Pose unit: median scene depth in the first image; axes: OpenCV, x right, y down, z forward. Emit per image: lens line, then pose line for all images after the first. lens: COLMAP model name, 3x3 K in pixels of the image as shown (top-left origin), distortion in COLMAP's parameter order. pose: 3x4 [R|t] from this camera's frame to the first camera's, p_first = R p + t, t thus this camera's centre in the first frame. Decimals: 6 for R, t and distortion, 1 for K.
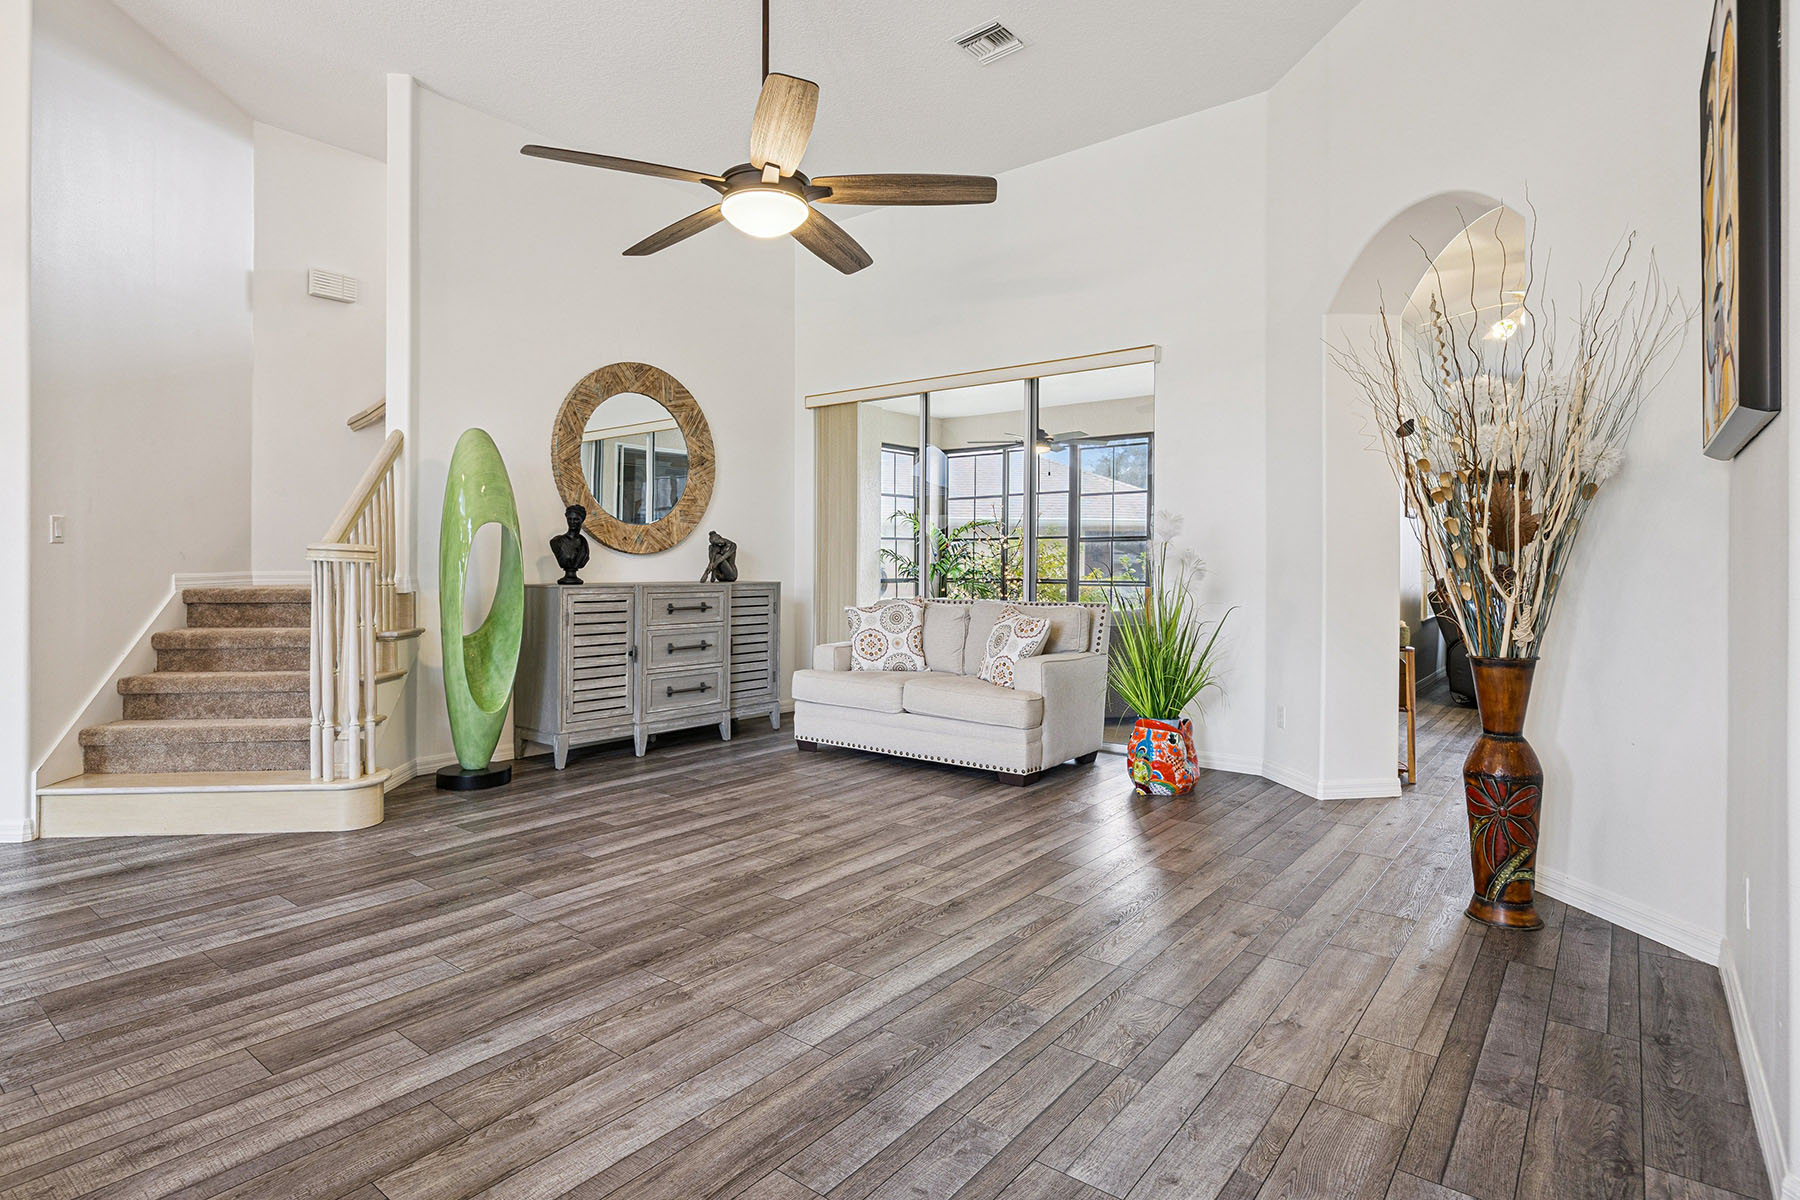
lens RADIAL K [[970.4, 0, 869.8], [0, 970.4, 581.1], [0, 0, 1]] dist [0.007004, -0.002791]
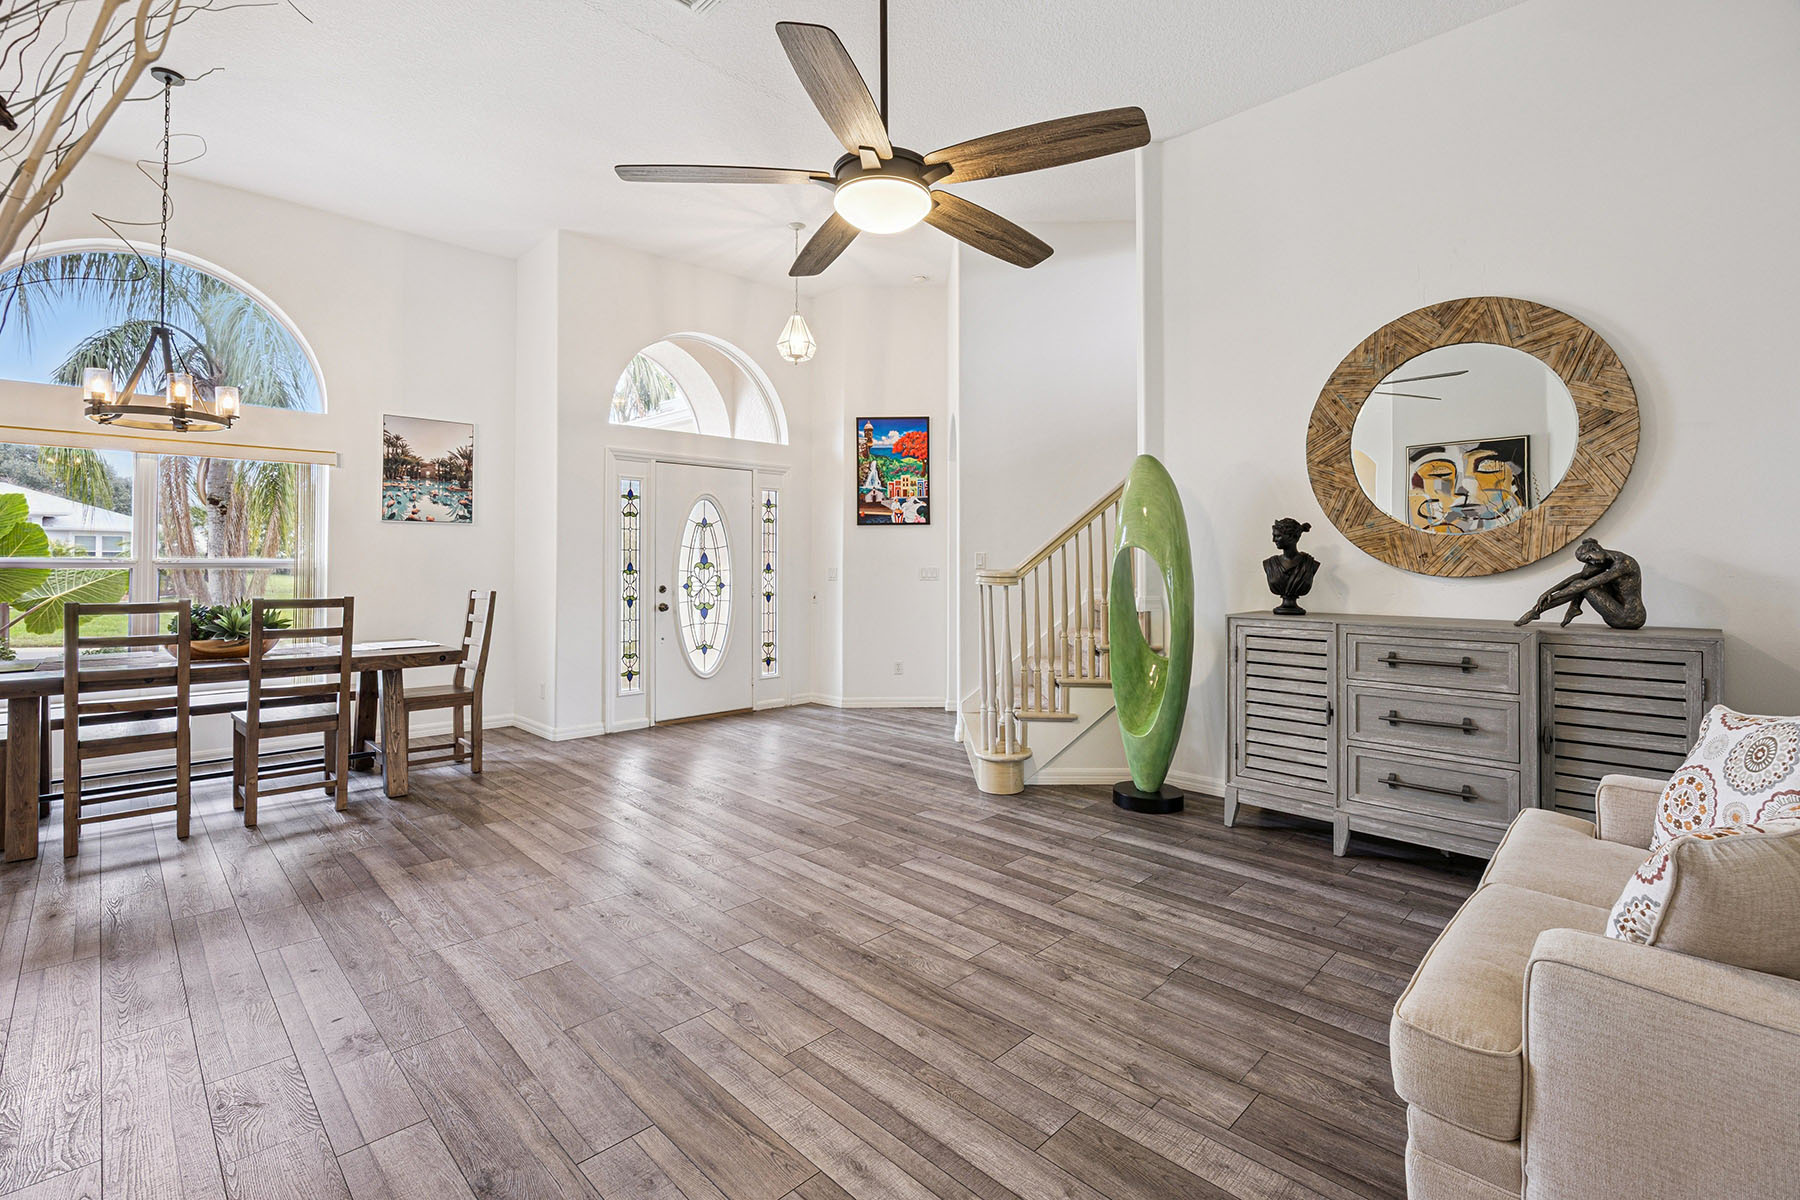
lens RADIAL K [[783.7, 0, 850.5], [0, 783.7, 550.7], [0, 0, 1]] dist [-0.003187, 0.002040]
pose [[-0.137538, -0.018956, -0.990315, 0.615100], [-0.010602, 0.999788, -0.017664, -0.053766], [0.990440, 0.008070, -0.137710, 1.083024]]
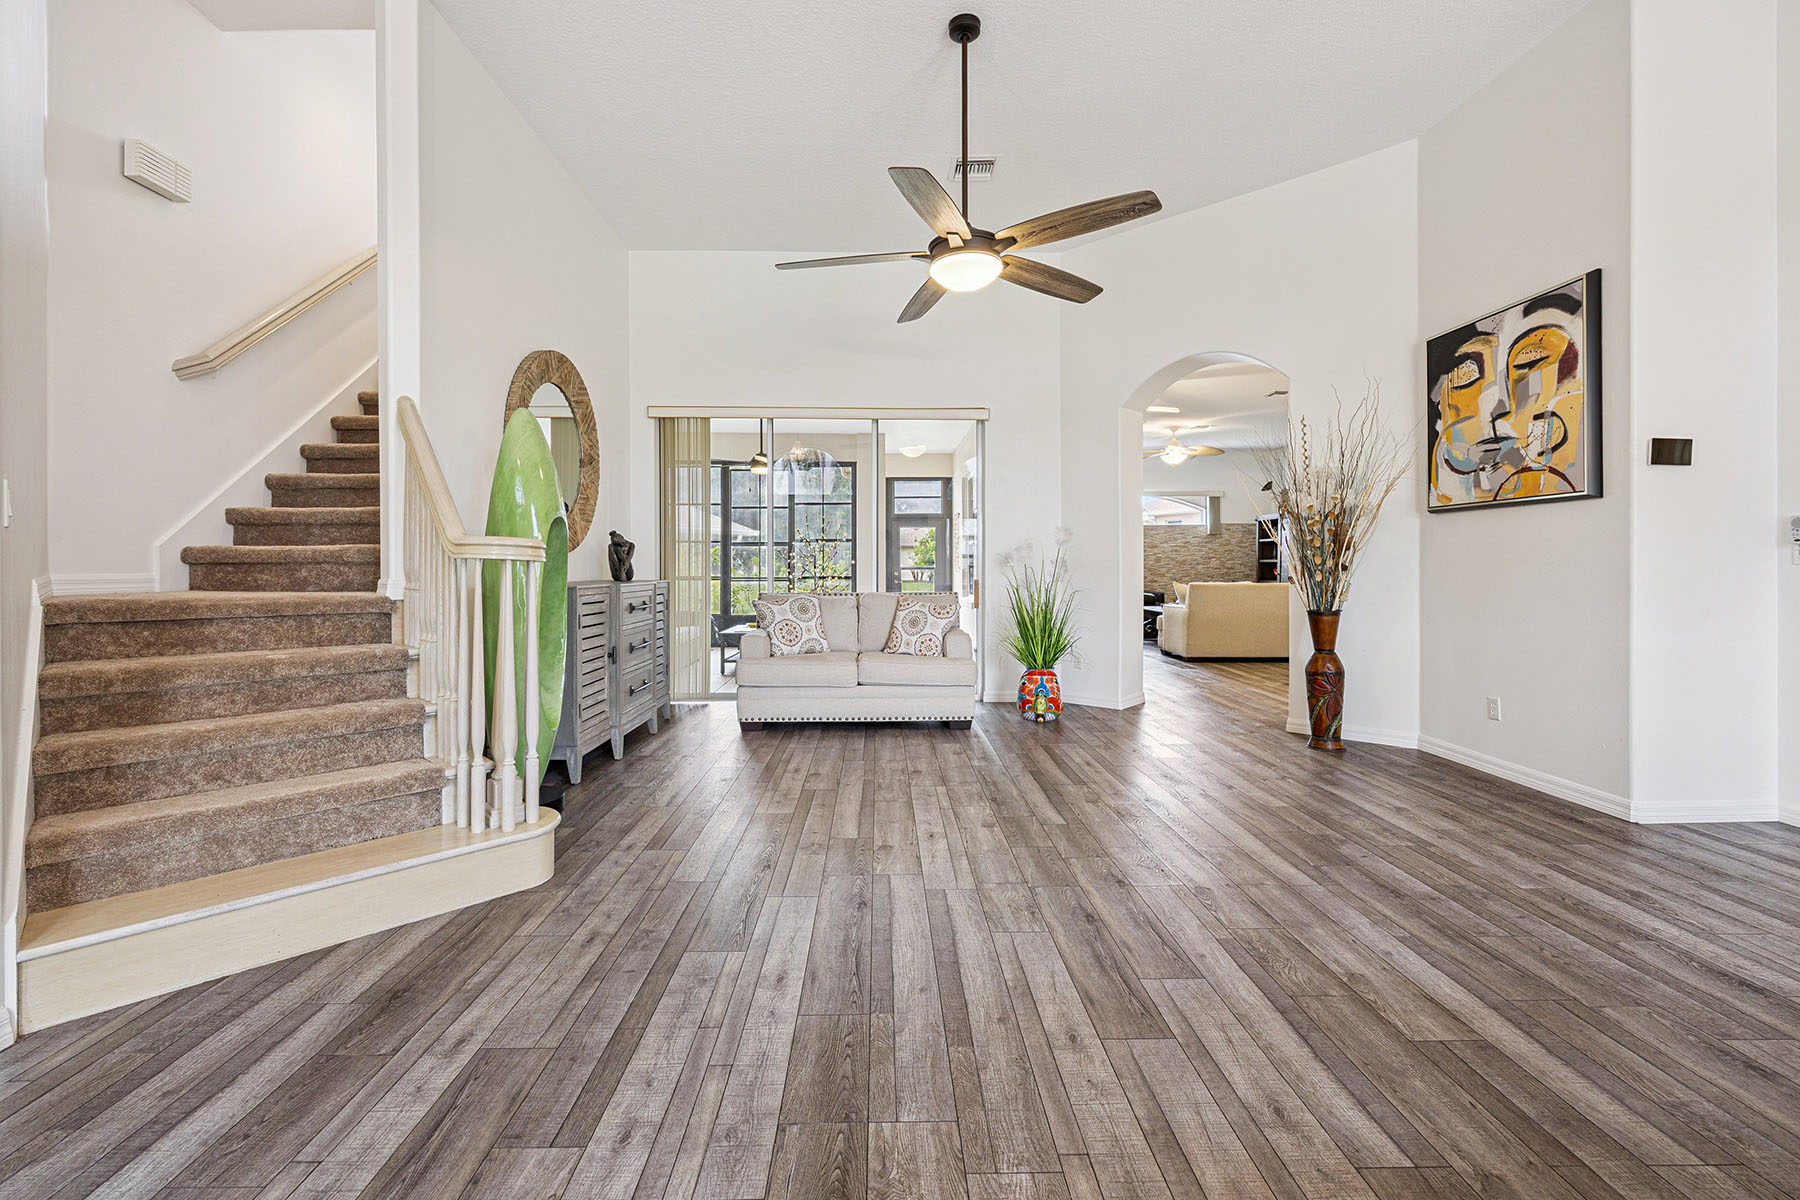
lens RADIAL K [[778.1, 0, 906.1], [0, 778.1, 598.9], [0, 0, 1]] dist [-0.000554, -0.000573]
pose [[0.747074, -0.029282, 0.664096, -0.821070], [0.010374, 0.999421, 0.032398, -0.006306], [-0.664660, -0.017315, 0.746945, 0.332048]]
